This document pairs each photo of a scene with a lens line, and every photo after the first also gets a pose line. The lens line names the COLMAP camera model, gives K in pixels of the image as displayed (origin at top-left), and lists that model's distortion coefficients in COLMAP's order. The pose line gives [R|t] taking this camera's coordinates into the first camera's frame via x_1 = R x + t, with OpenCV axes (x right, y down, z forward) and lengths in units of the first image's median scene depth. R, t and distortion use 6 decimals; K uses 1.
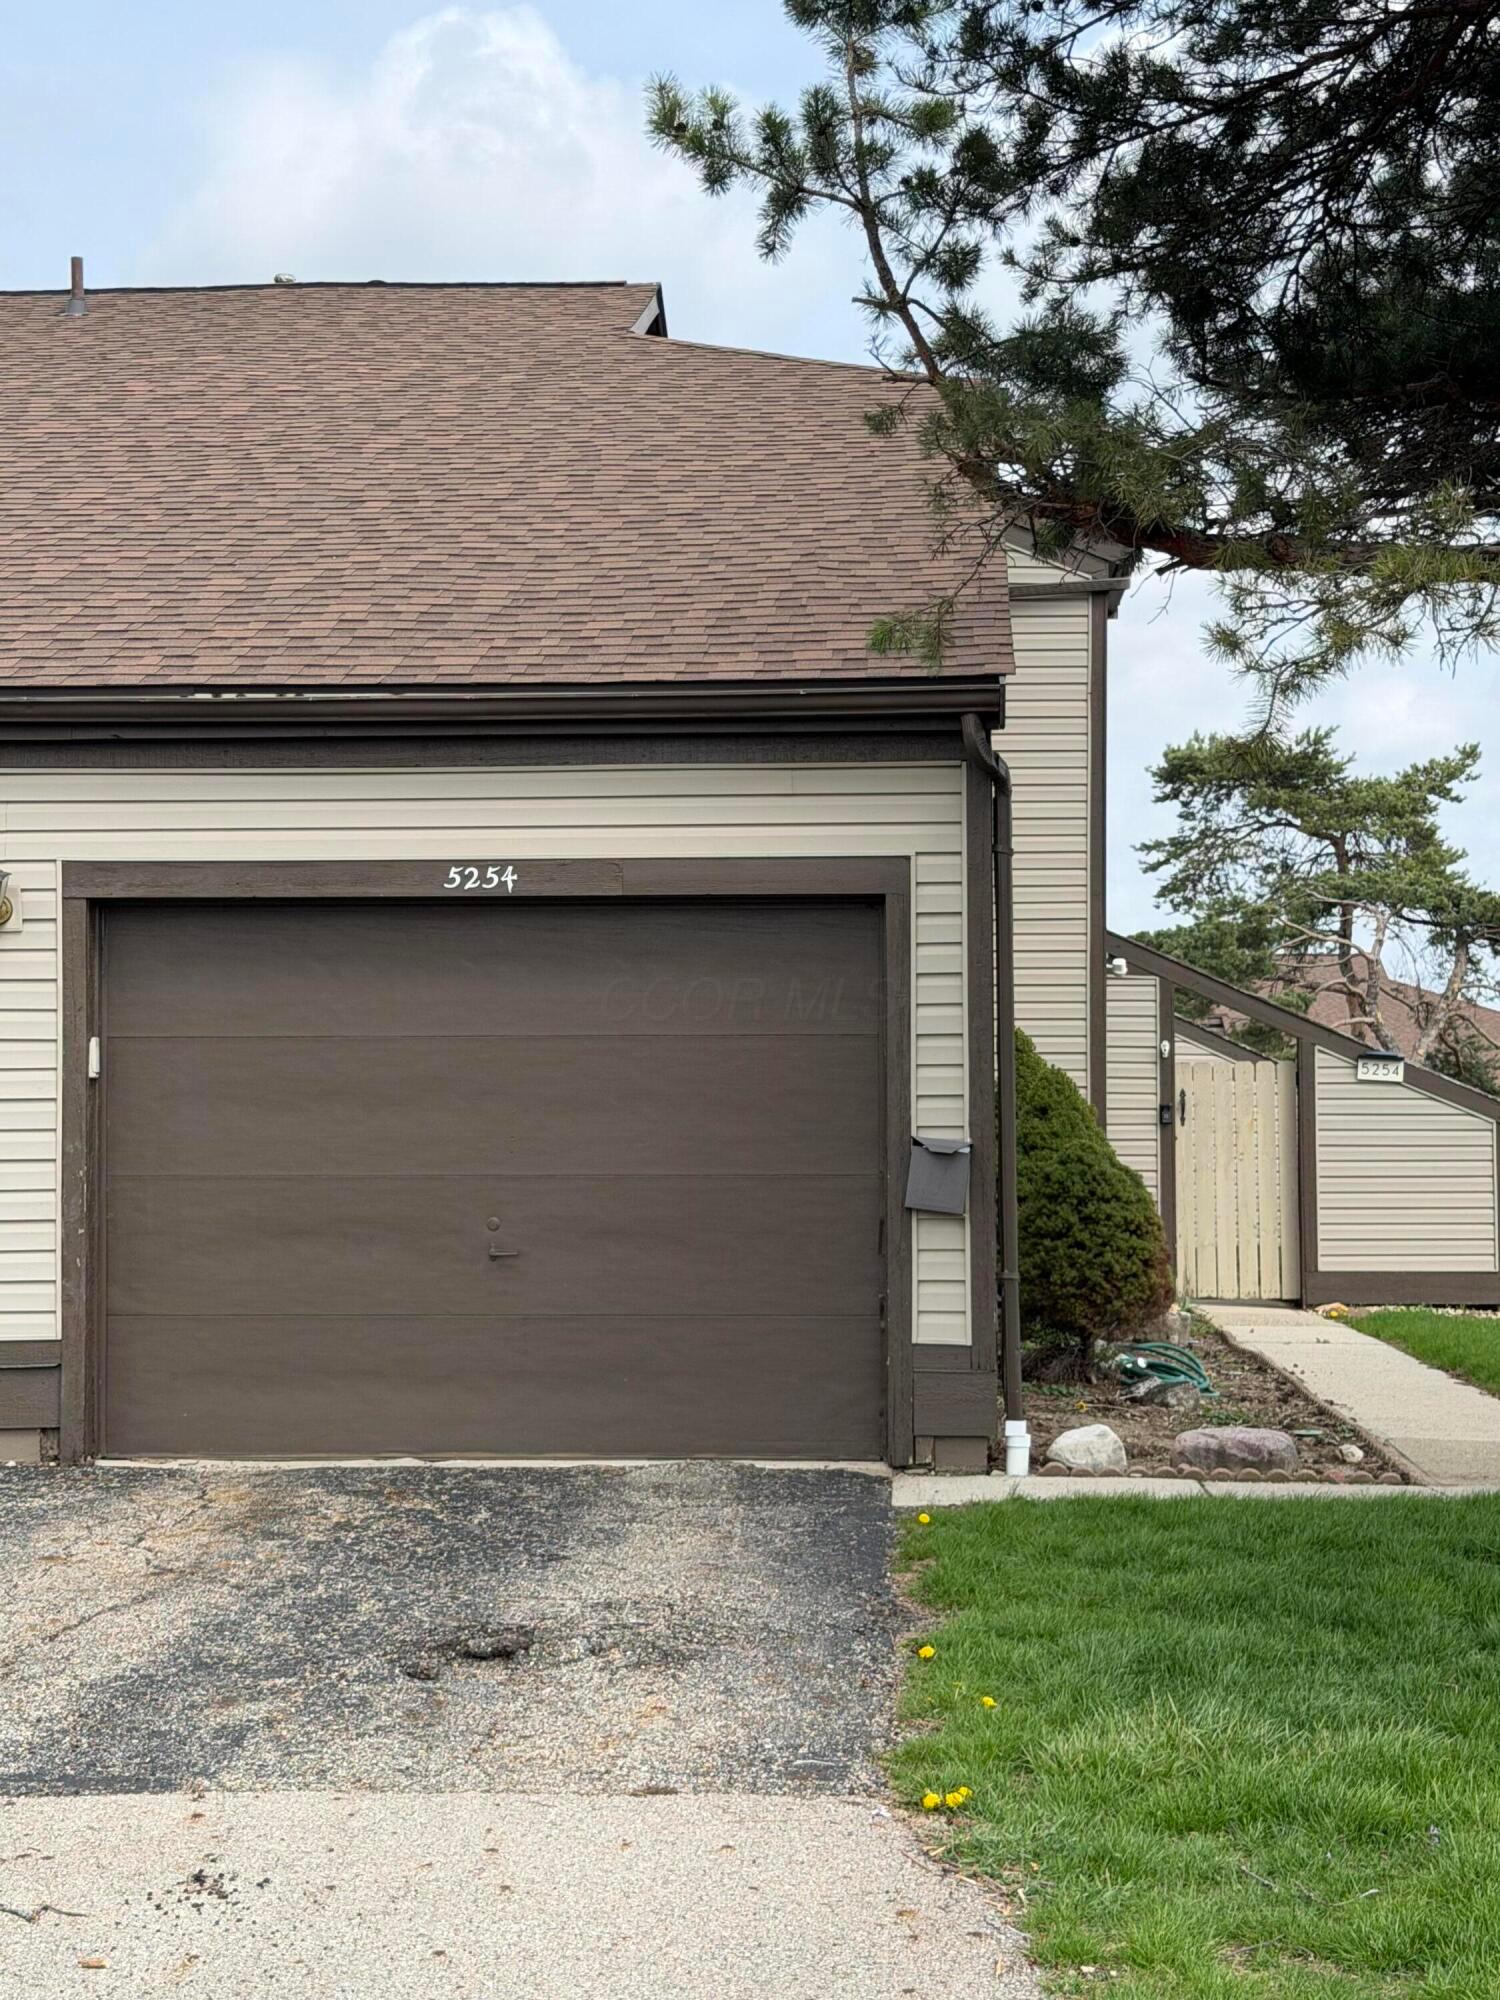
lens RADIAL K [[3057.7, 0, 750.0], [0, 3057.7, 1000.0], [0, 0, 1]] dist [0.134738, 0.043477]
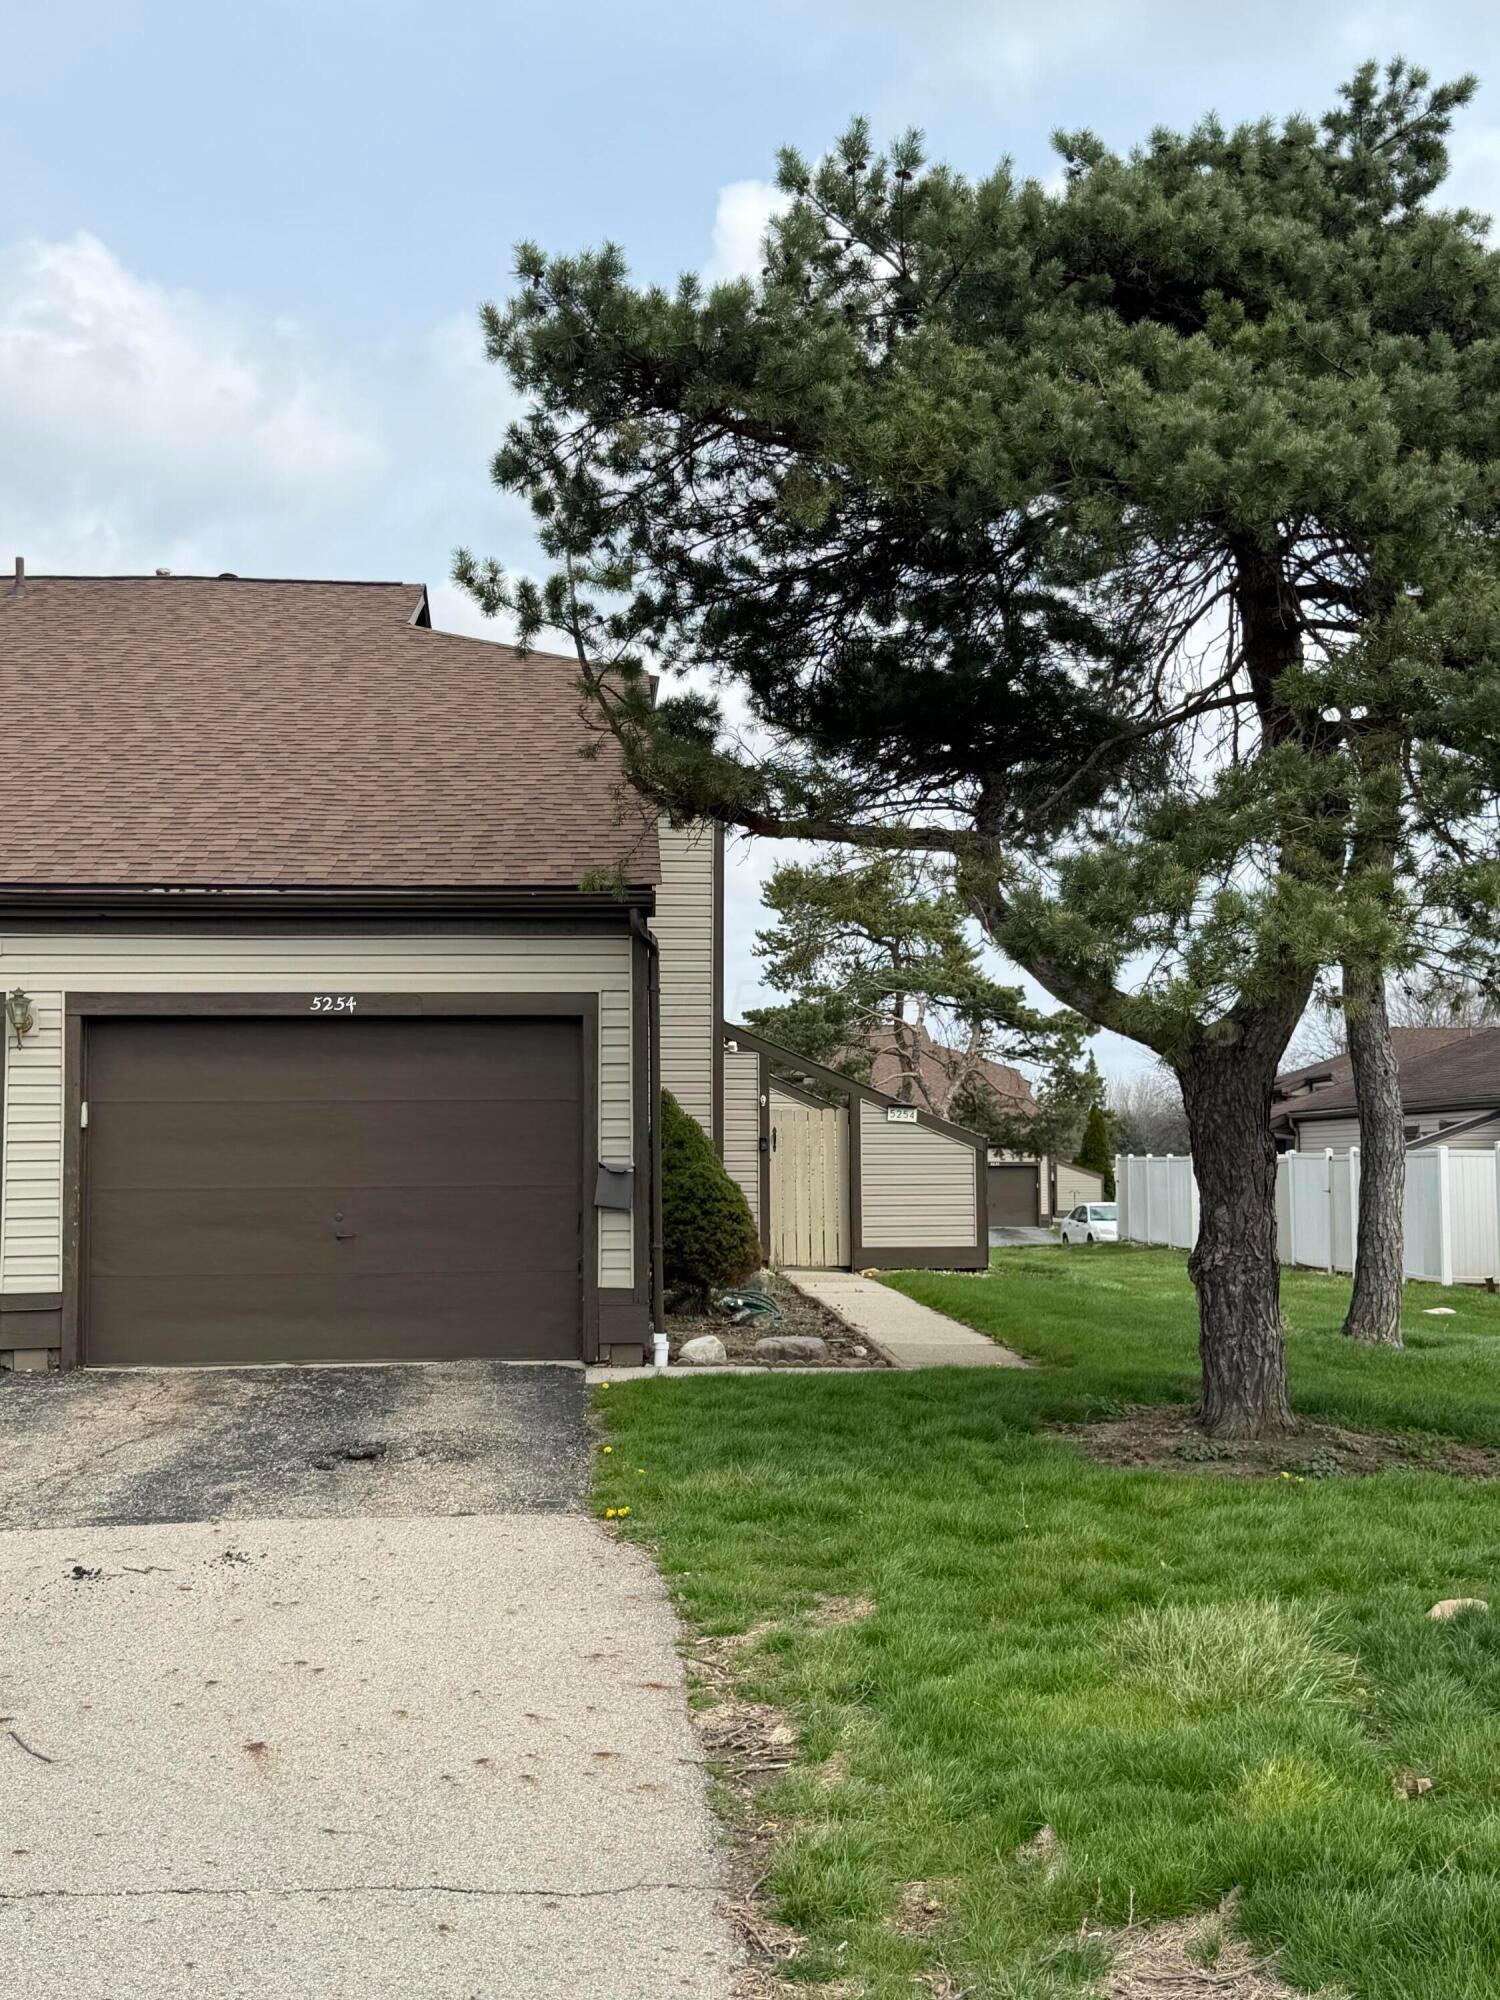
lens RADIAL K [[2358.8, 0, 750.0], [0, 2358.8, 1000.0], [0, 0, 1]] dist [0.108685, 0.008325]
pose [[0.992710, 0.005143, 0.120418, -0.019633], [-0.002612, 0.999772, -0.021172, -0.016047], [-0.120500, 0.020703, 0.992497, -0.274247]]
